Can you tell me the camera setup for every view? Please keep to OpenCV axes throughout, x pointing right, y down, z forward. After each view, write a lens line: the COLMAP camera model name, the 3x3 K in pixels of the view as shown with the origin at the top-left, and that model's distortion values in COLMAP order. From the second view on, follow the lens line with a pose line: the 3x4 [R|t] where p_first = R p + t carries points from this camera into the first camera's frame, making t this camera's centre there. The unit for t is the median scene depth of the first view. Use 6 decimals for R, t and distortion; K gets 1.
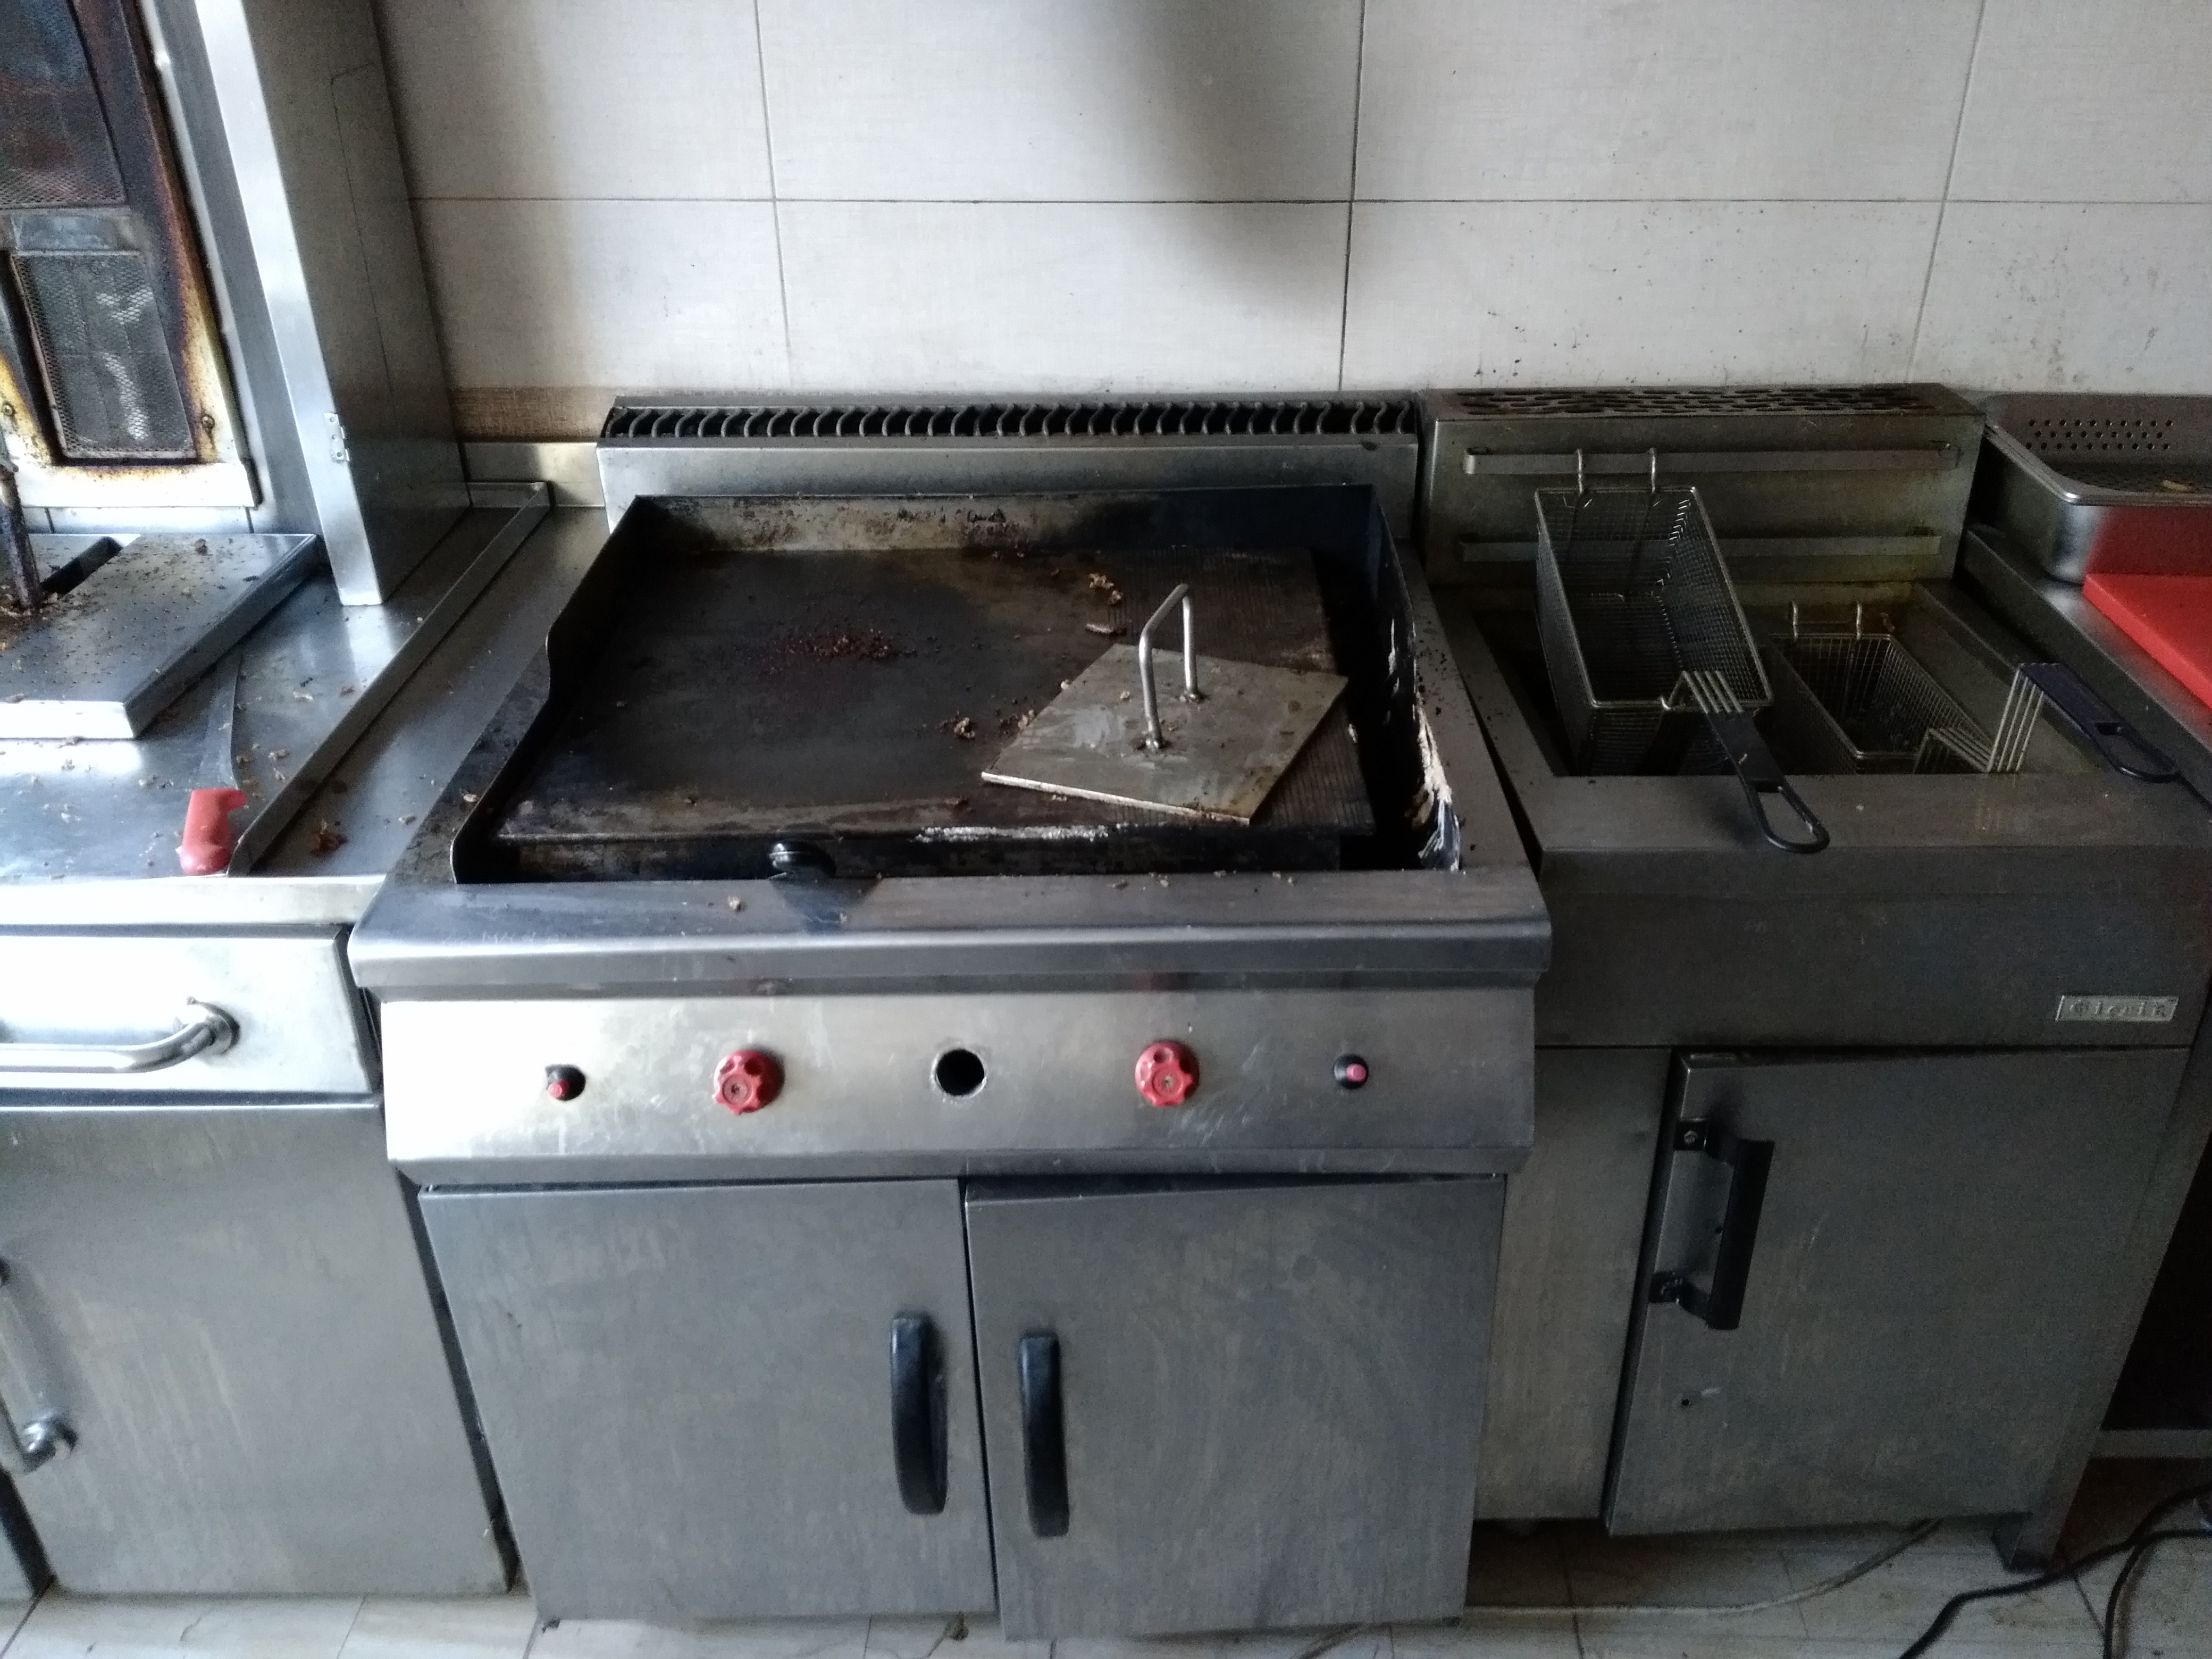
lens RADIAL K [[1742.9, 0, 1106.0], [0, 1742.9, 829.5], [0, 0, 1]] dist [0.005815, -0.033576]
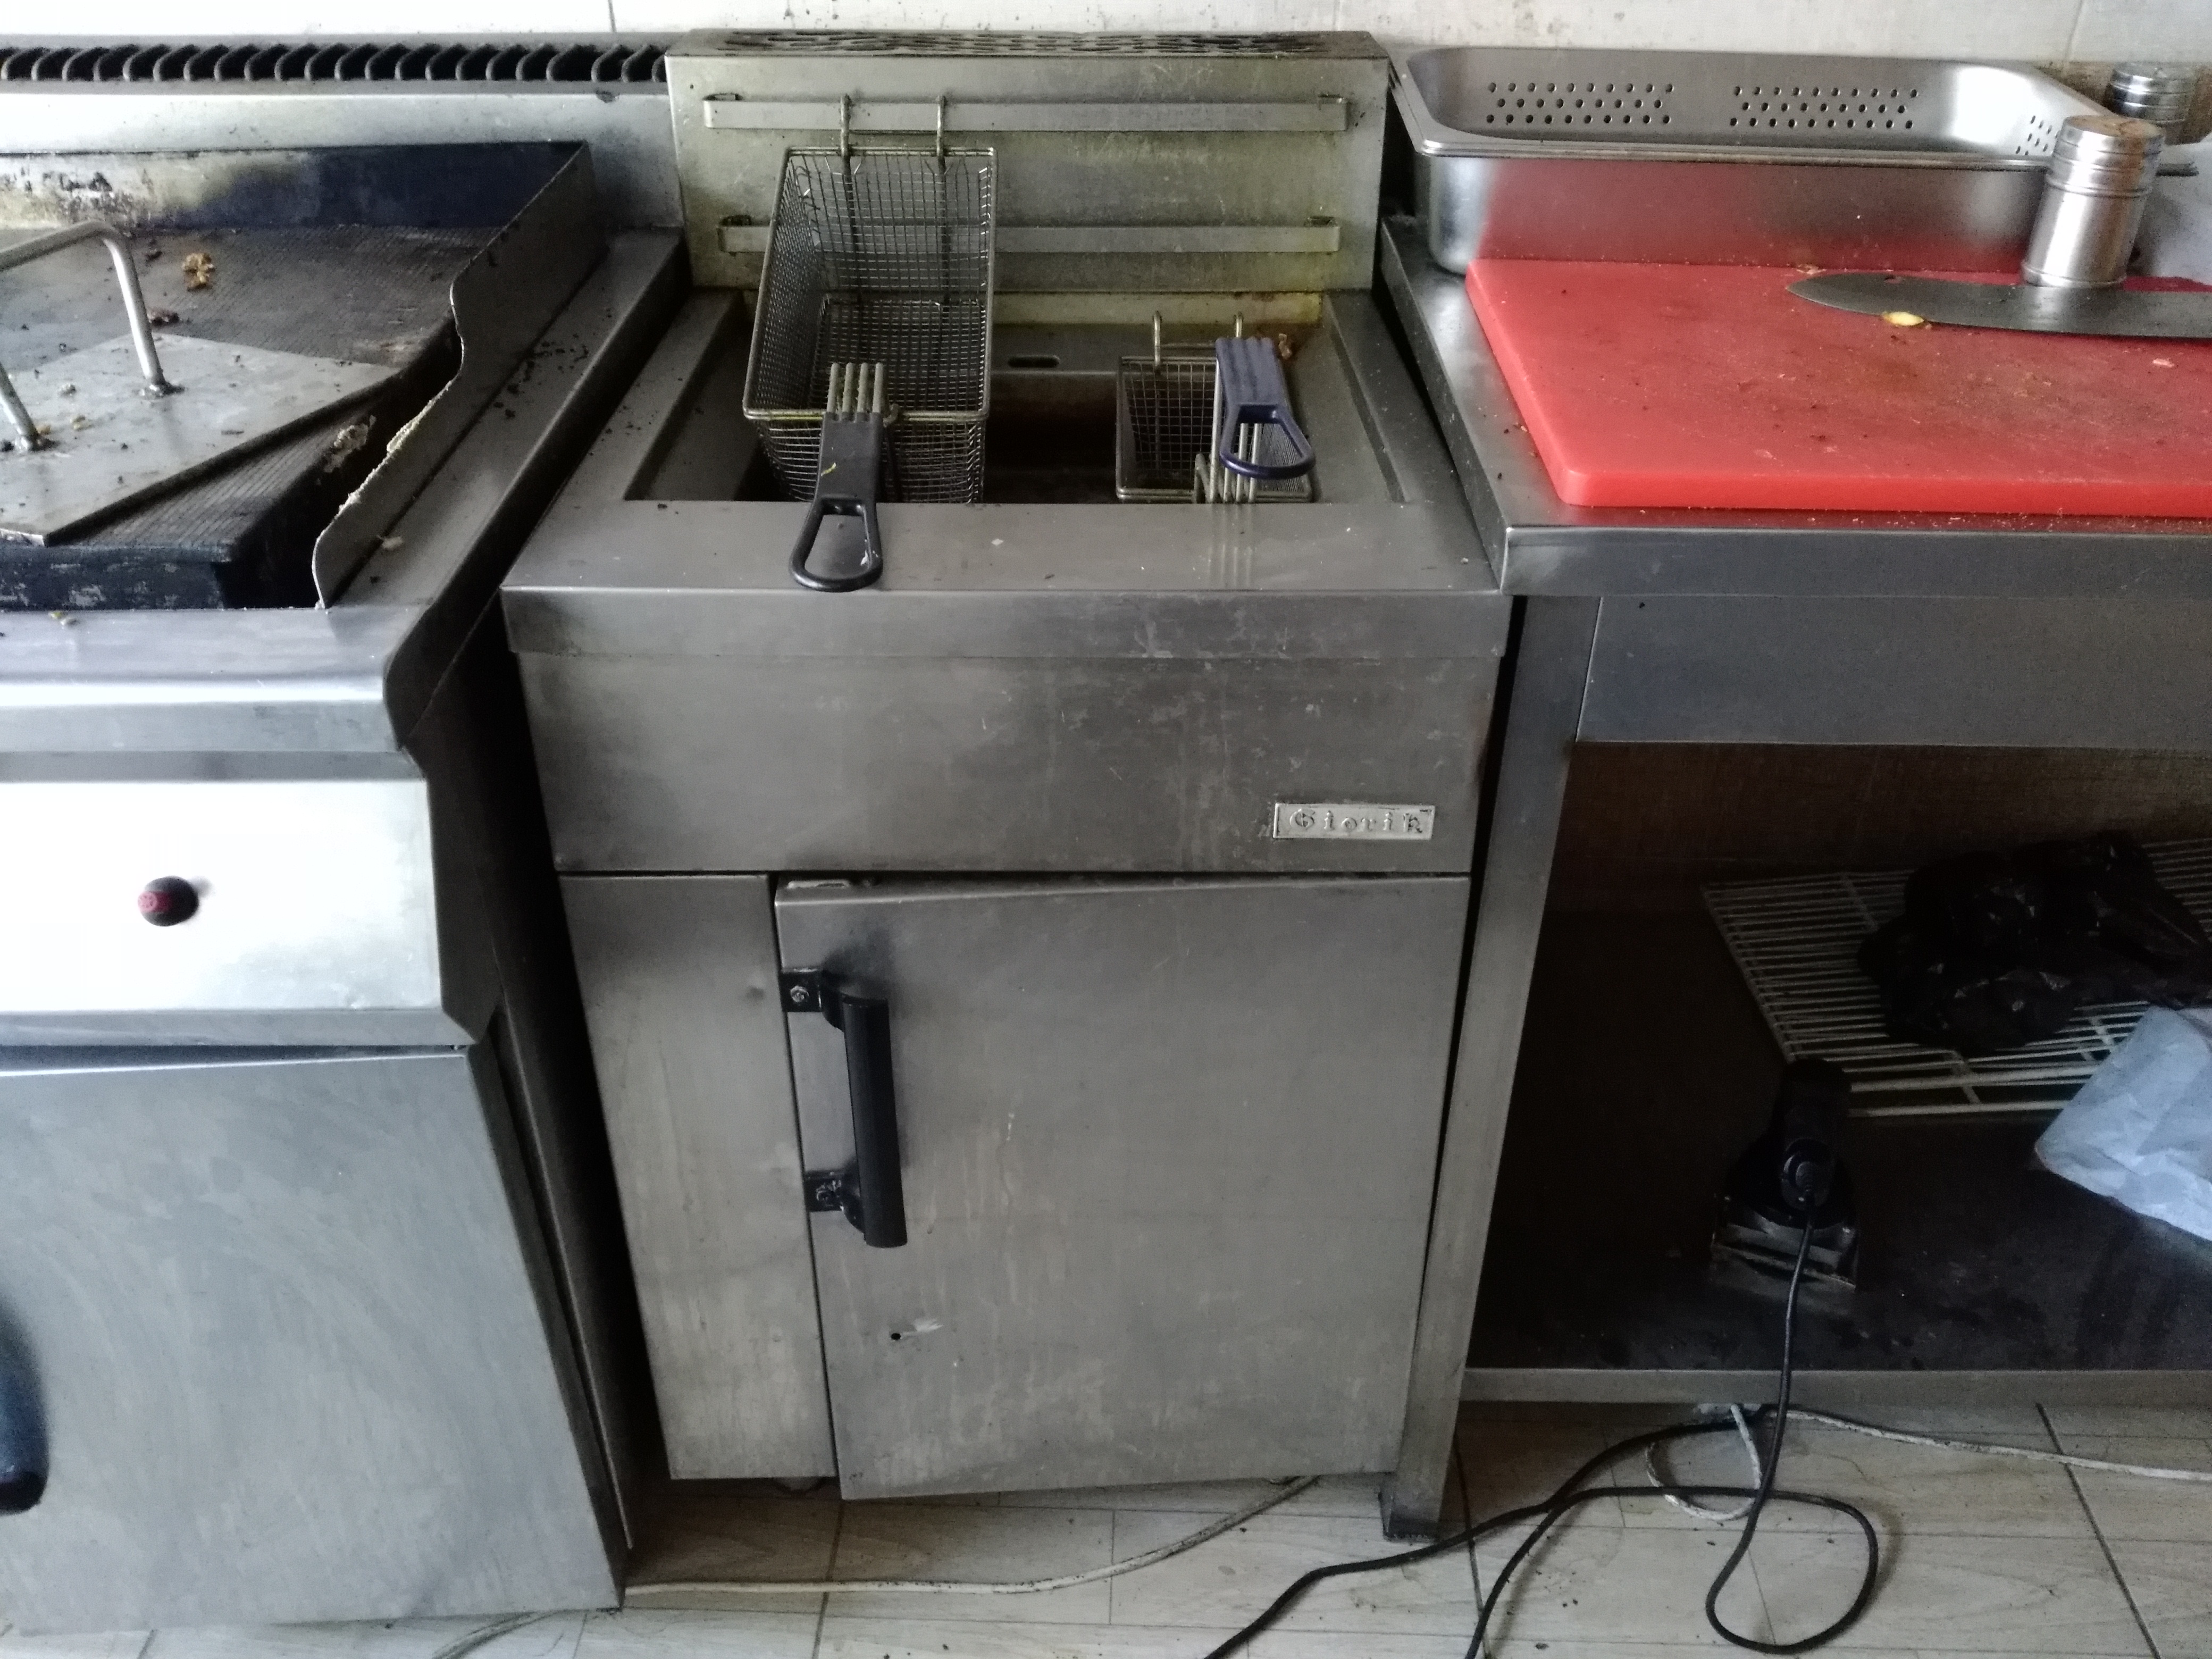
lens RADIAL K [[1803.8, 0, 1106.0], [0, 1803.8, 829.5], [0, 0, 1]] dist [0.034224, -0.072231]
pose [[0.999545, 0.005679, 0.029622, 0.365034], [-0.007777, 0.997432, 0.071199, 0.042439], [-0.029142, -0.071397, 0.997022, 0.193263]]
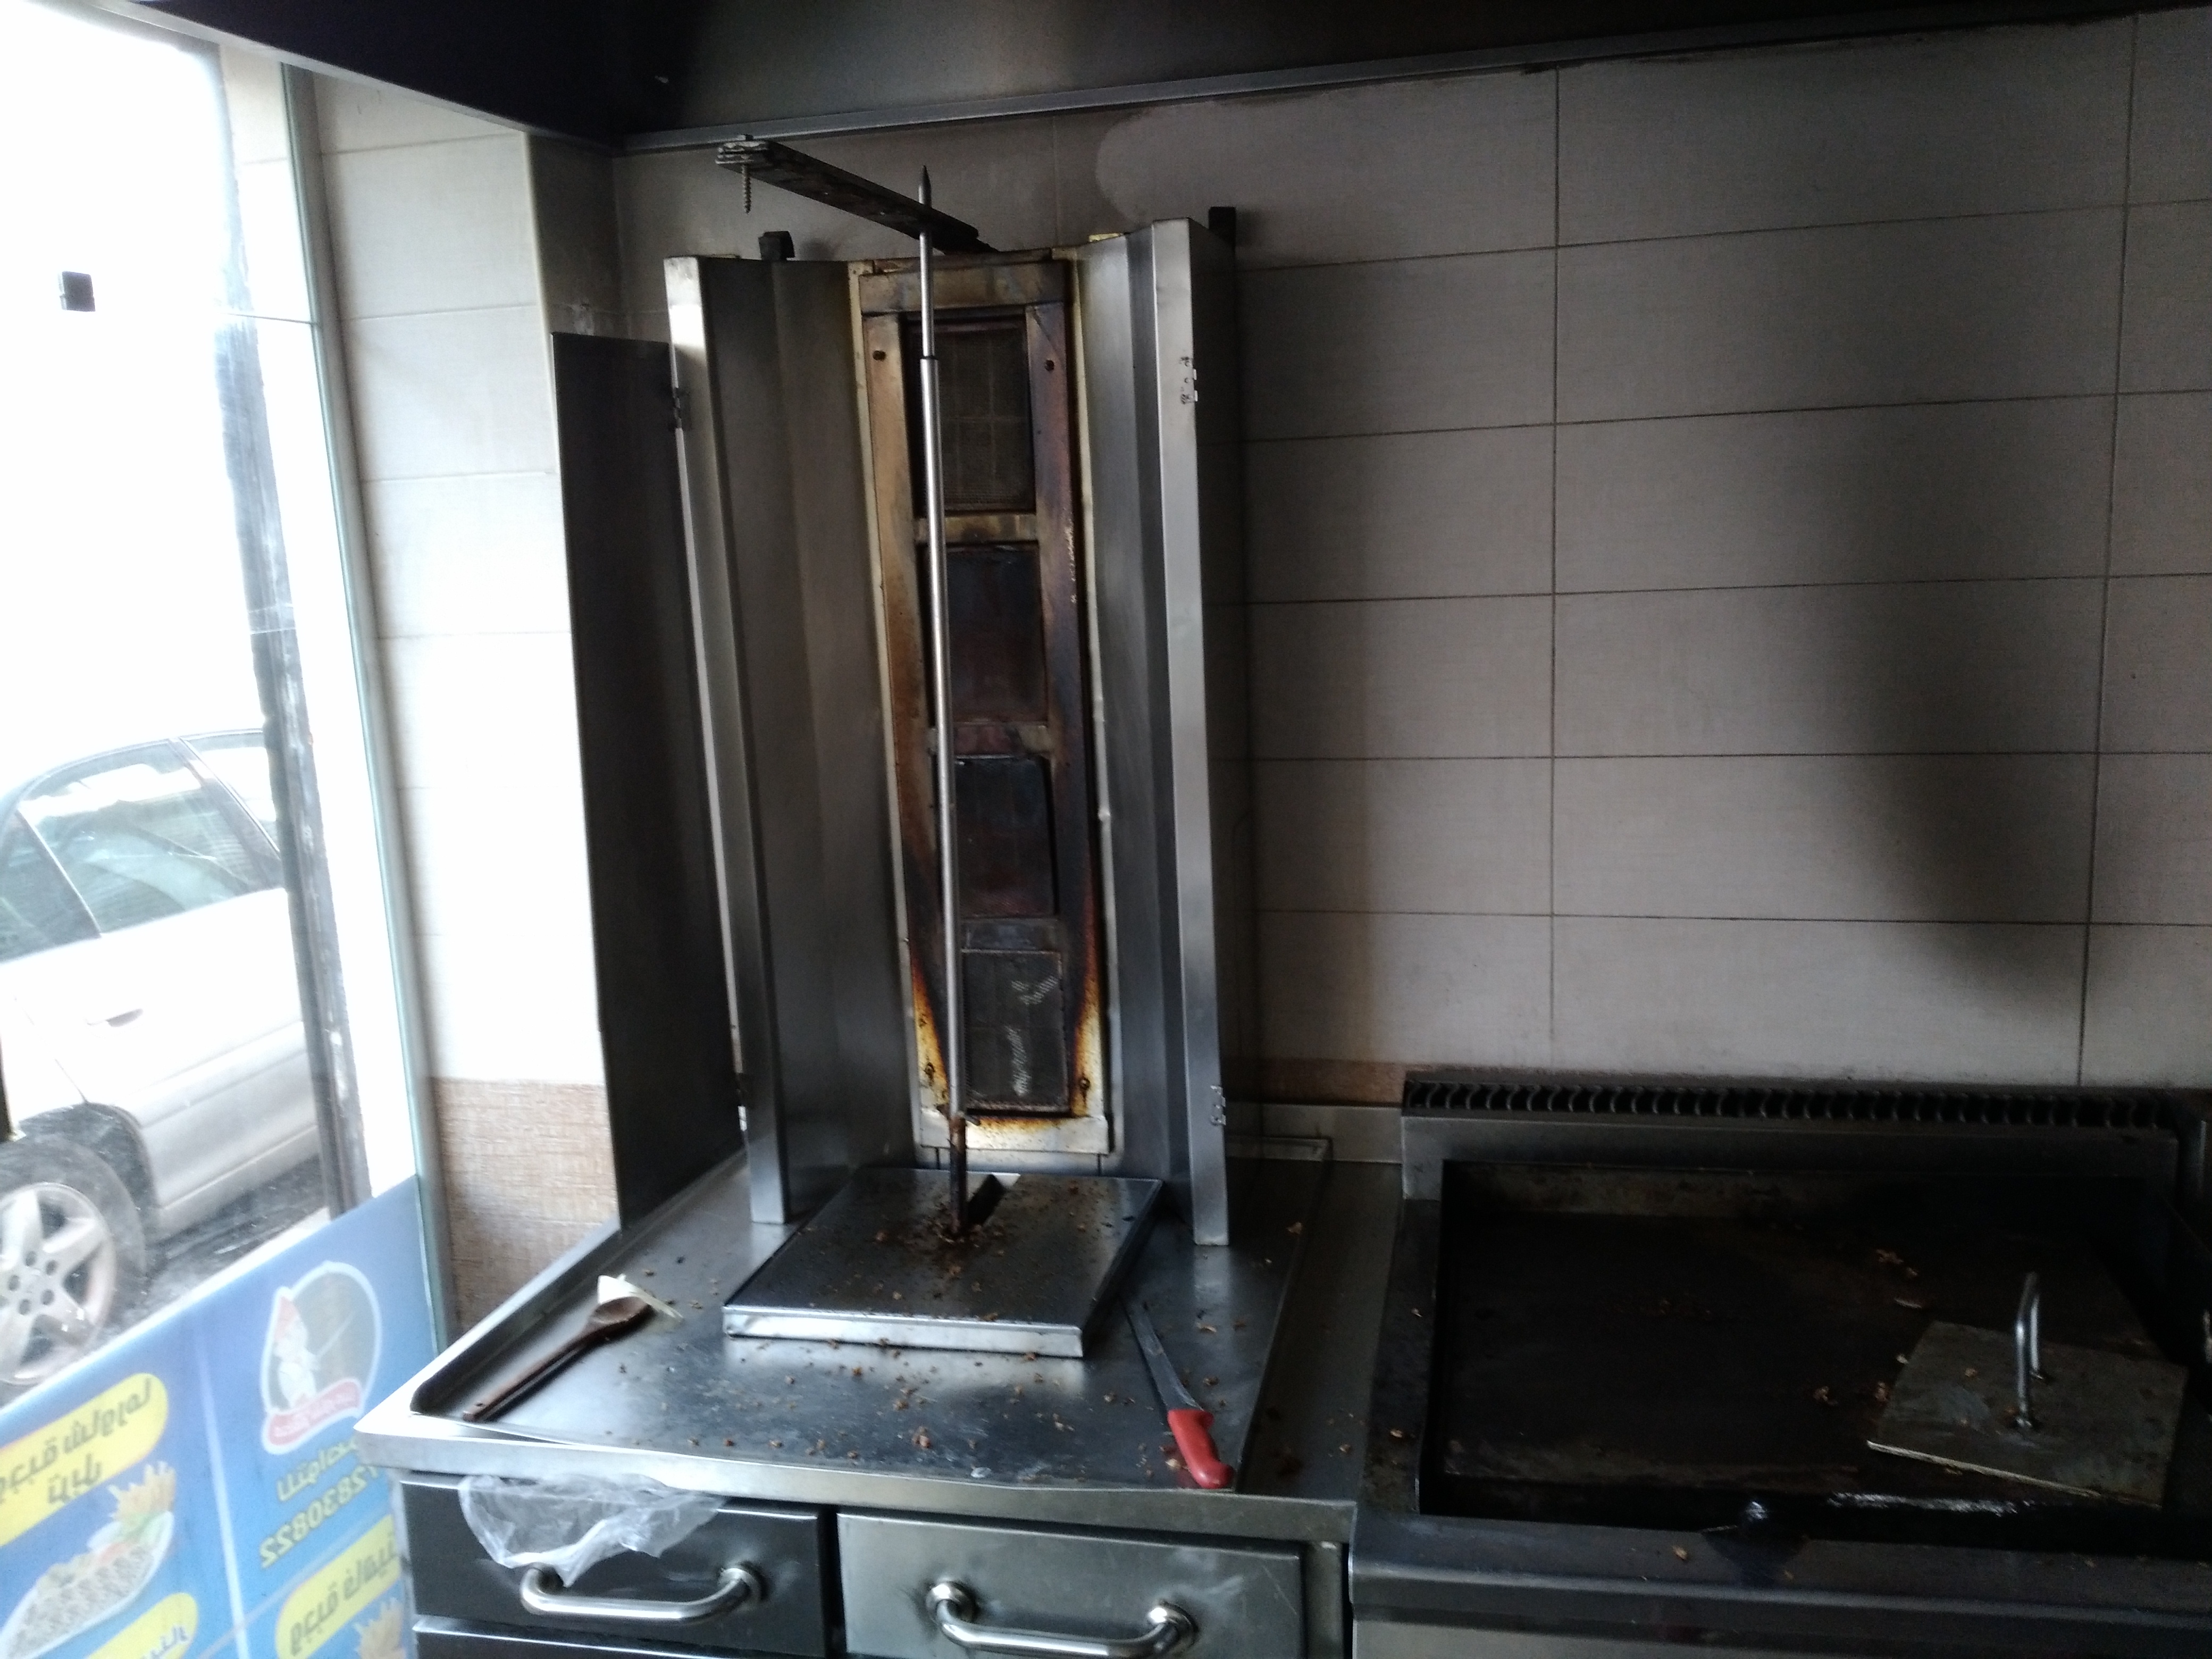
lens RADIAL K [[1742.9, 0, 1106.0], [0, 1742.9, 829.5], [0, 0, 1]] dist [0.005815, -0.033576]
pose [[0.978545, 0.000695, -0.206030, -0.259261], [-0.069763, 0.942042, -0.328162, -0.001969], [0.193860, 0.335495, 0.921879, -0.195156]]
